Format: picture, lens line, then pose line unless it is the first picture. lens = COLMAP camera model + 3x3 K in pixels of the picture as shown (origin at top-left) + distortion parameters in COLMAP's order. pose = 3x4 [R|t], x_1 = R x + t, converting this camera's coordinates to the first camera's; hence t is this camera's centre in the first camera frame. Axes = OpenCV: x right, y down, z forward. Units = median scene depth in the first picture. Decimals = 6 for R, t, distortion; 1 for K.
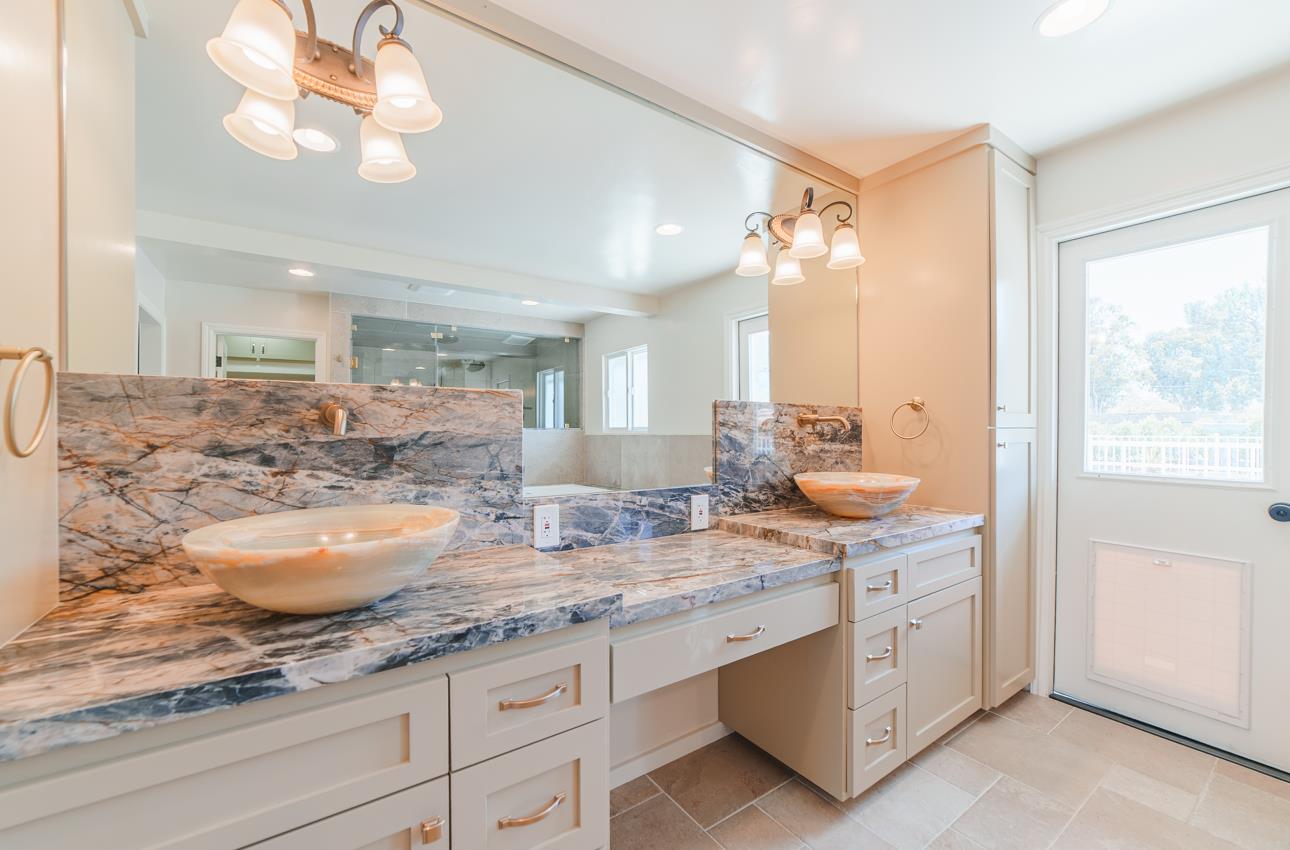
lens RADIAL K [[522.2, 0, 645.0], [0, 522.2, 425.0], [0, 0, 1]] dist [-0.002569, -0.000143]
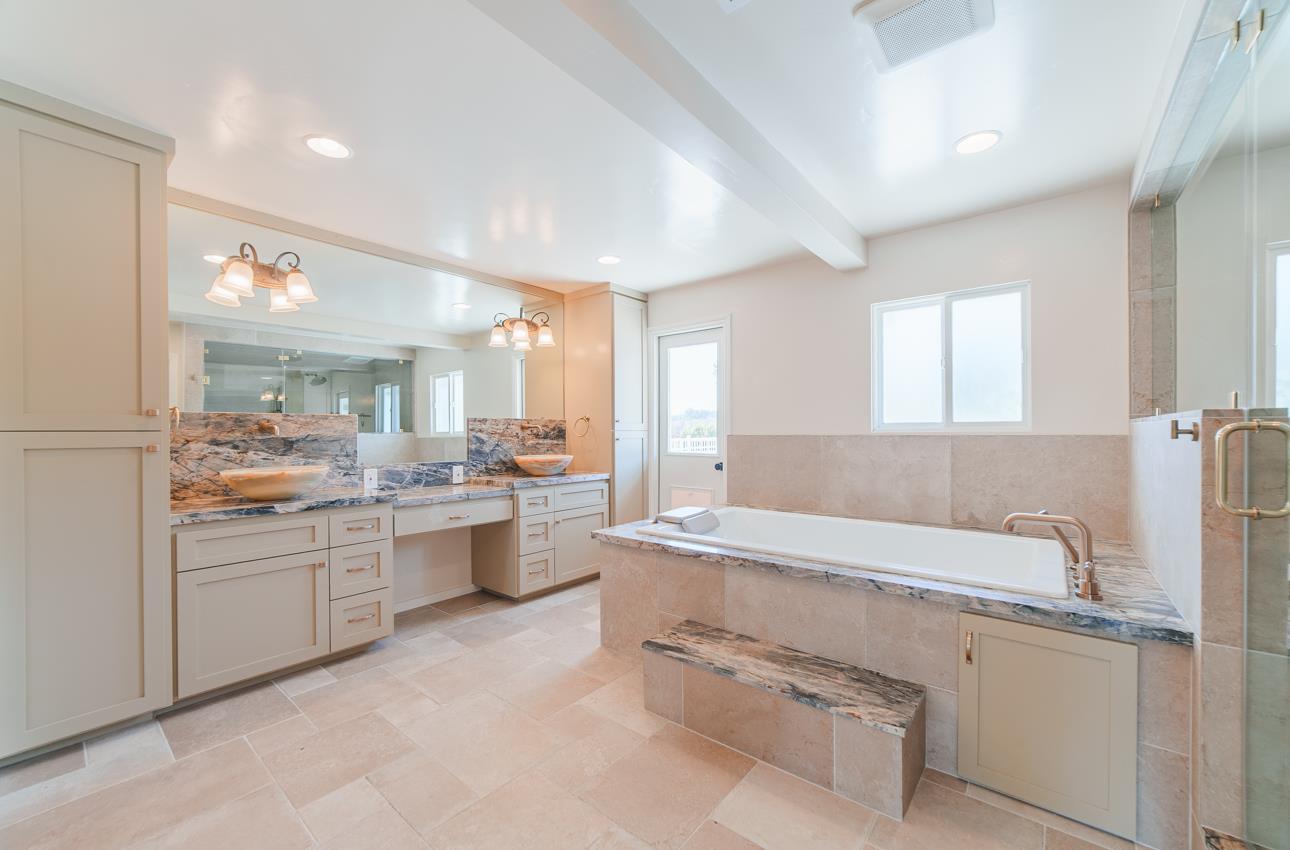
lens RADIAL K [[502.2, 0, 633.4], [0, 502.2, 429.3], [0, 0, 1]] dist [0.001014, 0.000180]
pose [[0.966266, -0.005033, 0.257496, 0.272959], [0.004871, 0.999987, 0.001265, -0.003673], [-0.257499, 0.000032, 0.966279, -1.064192]]
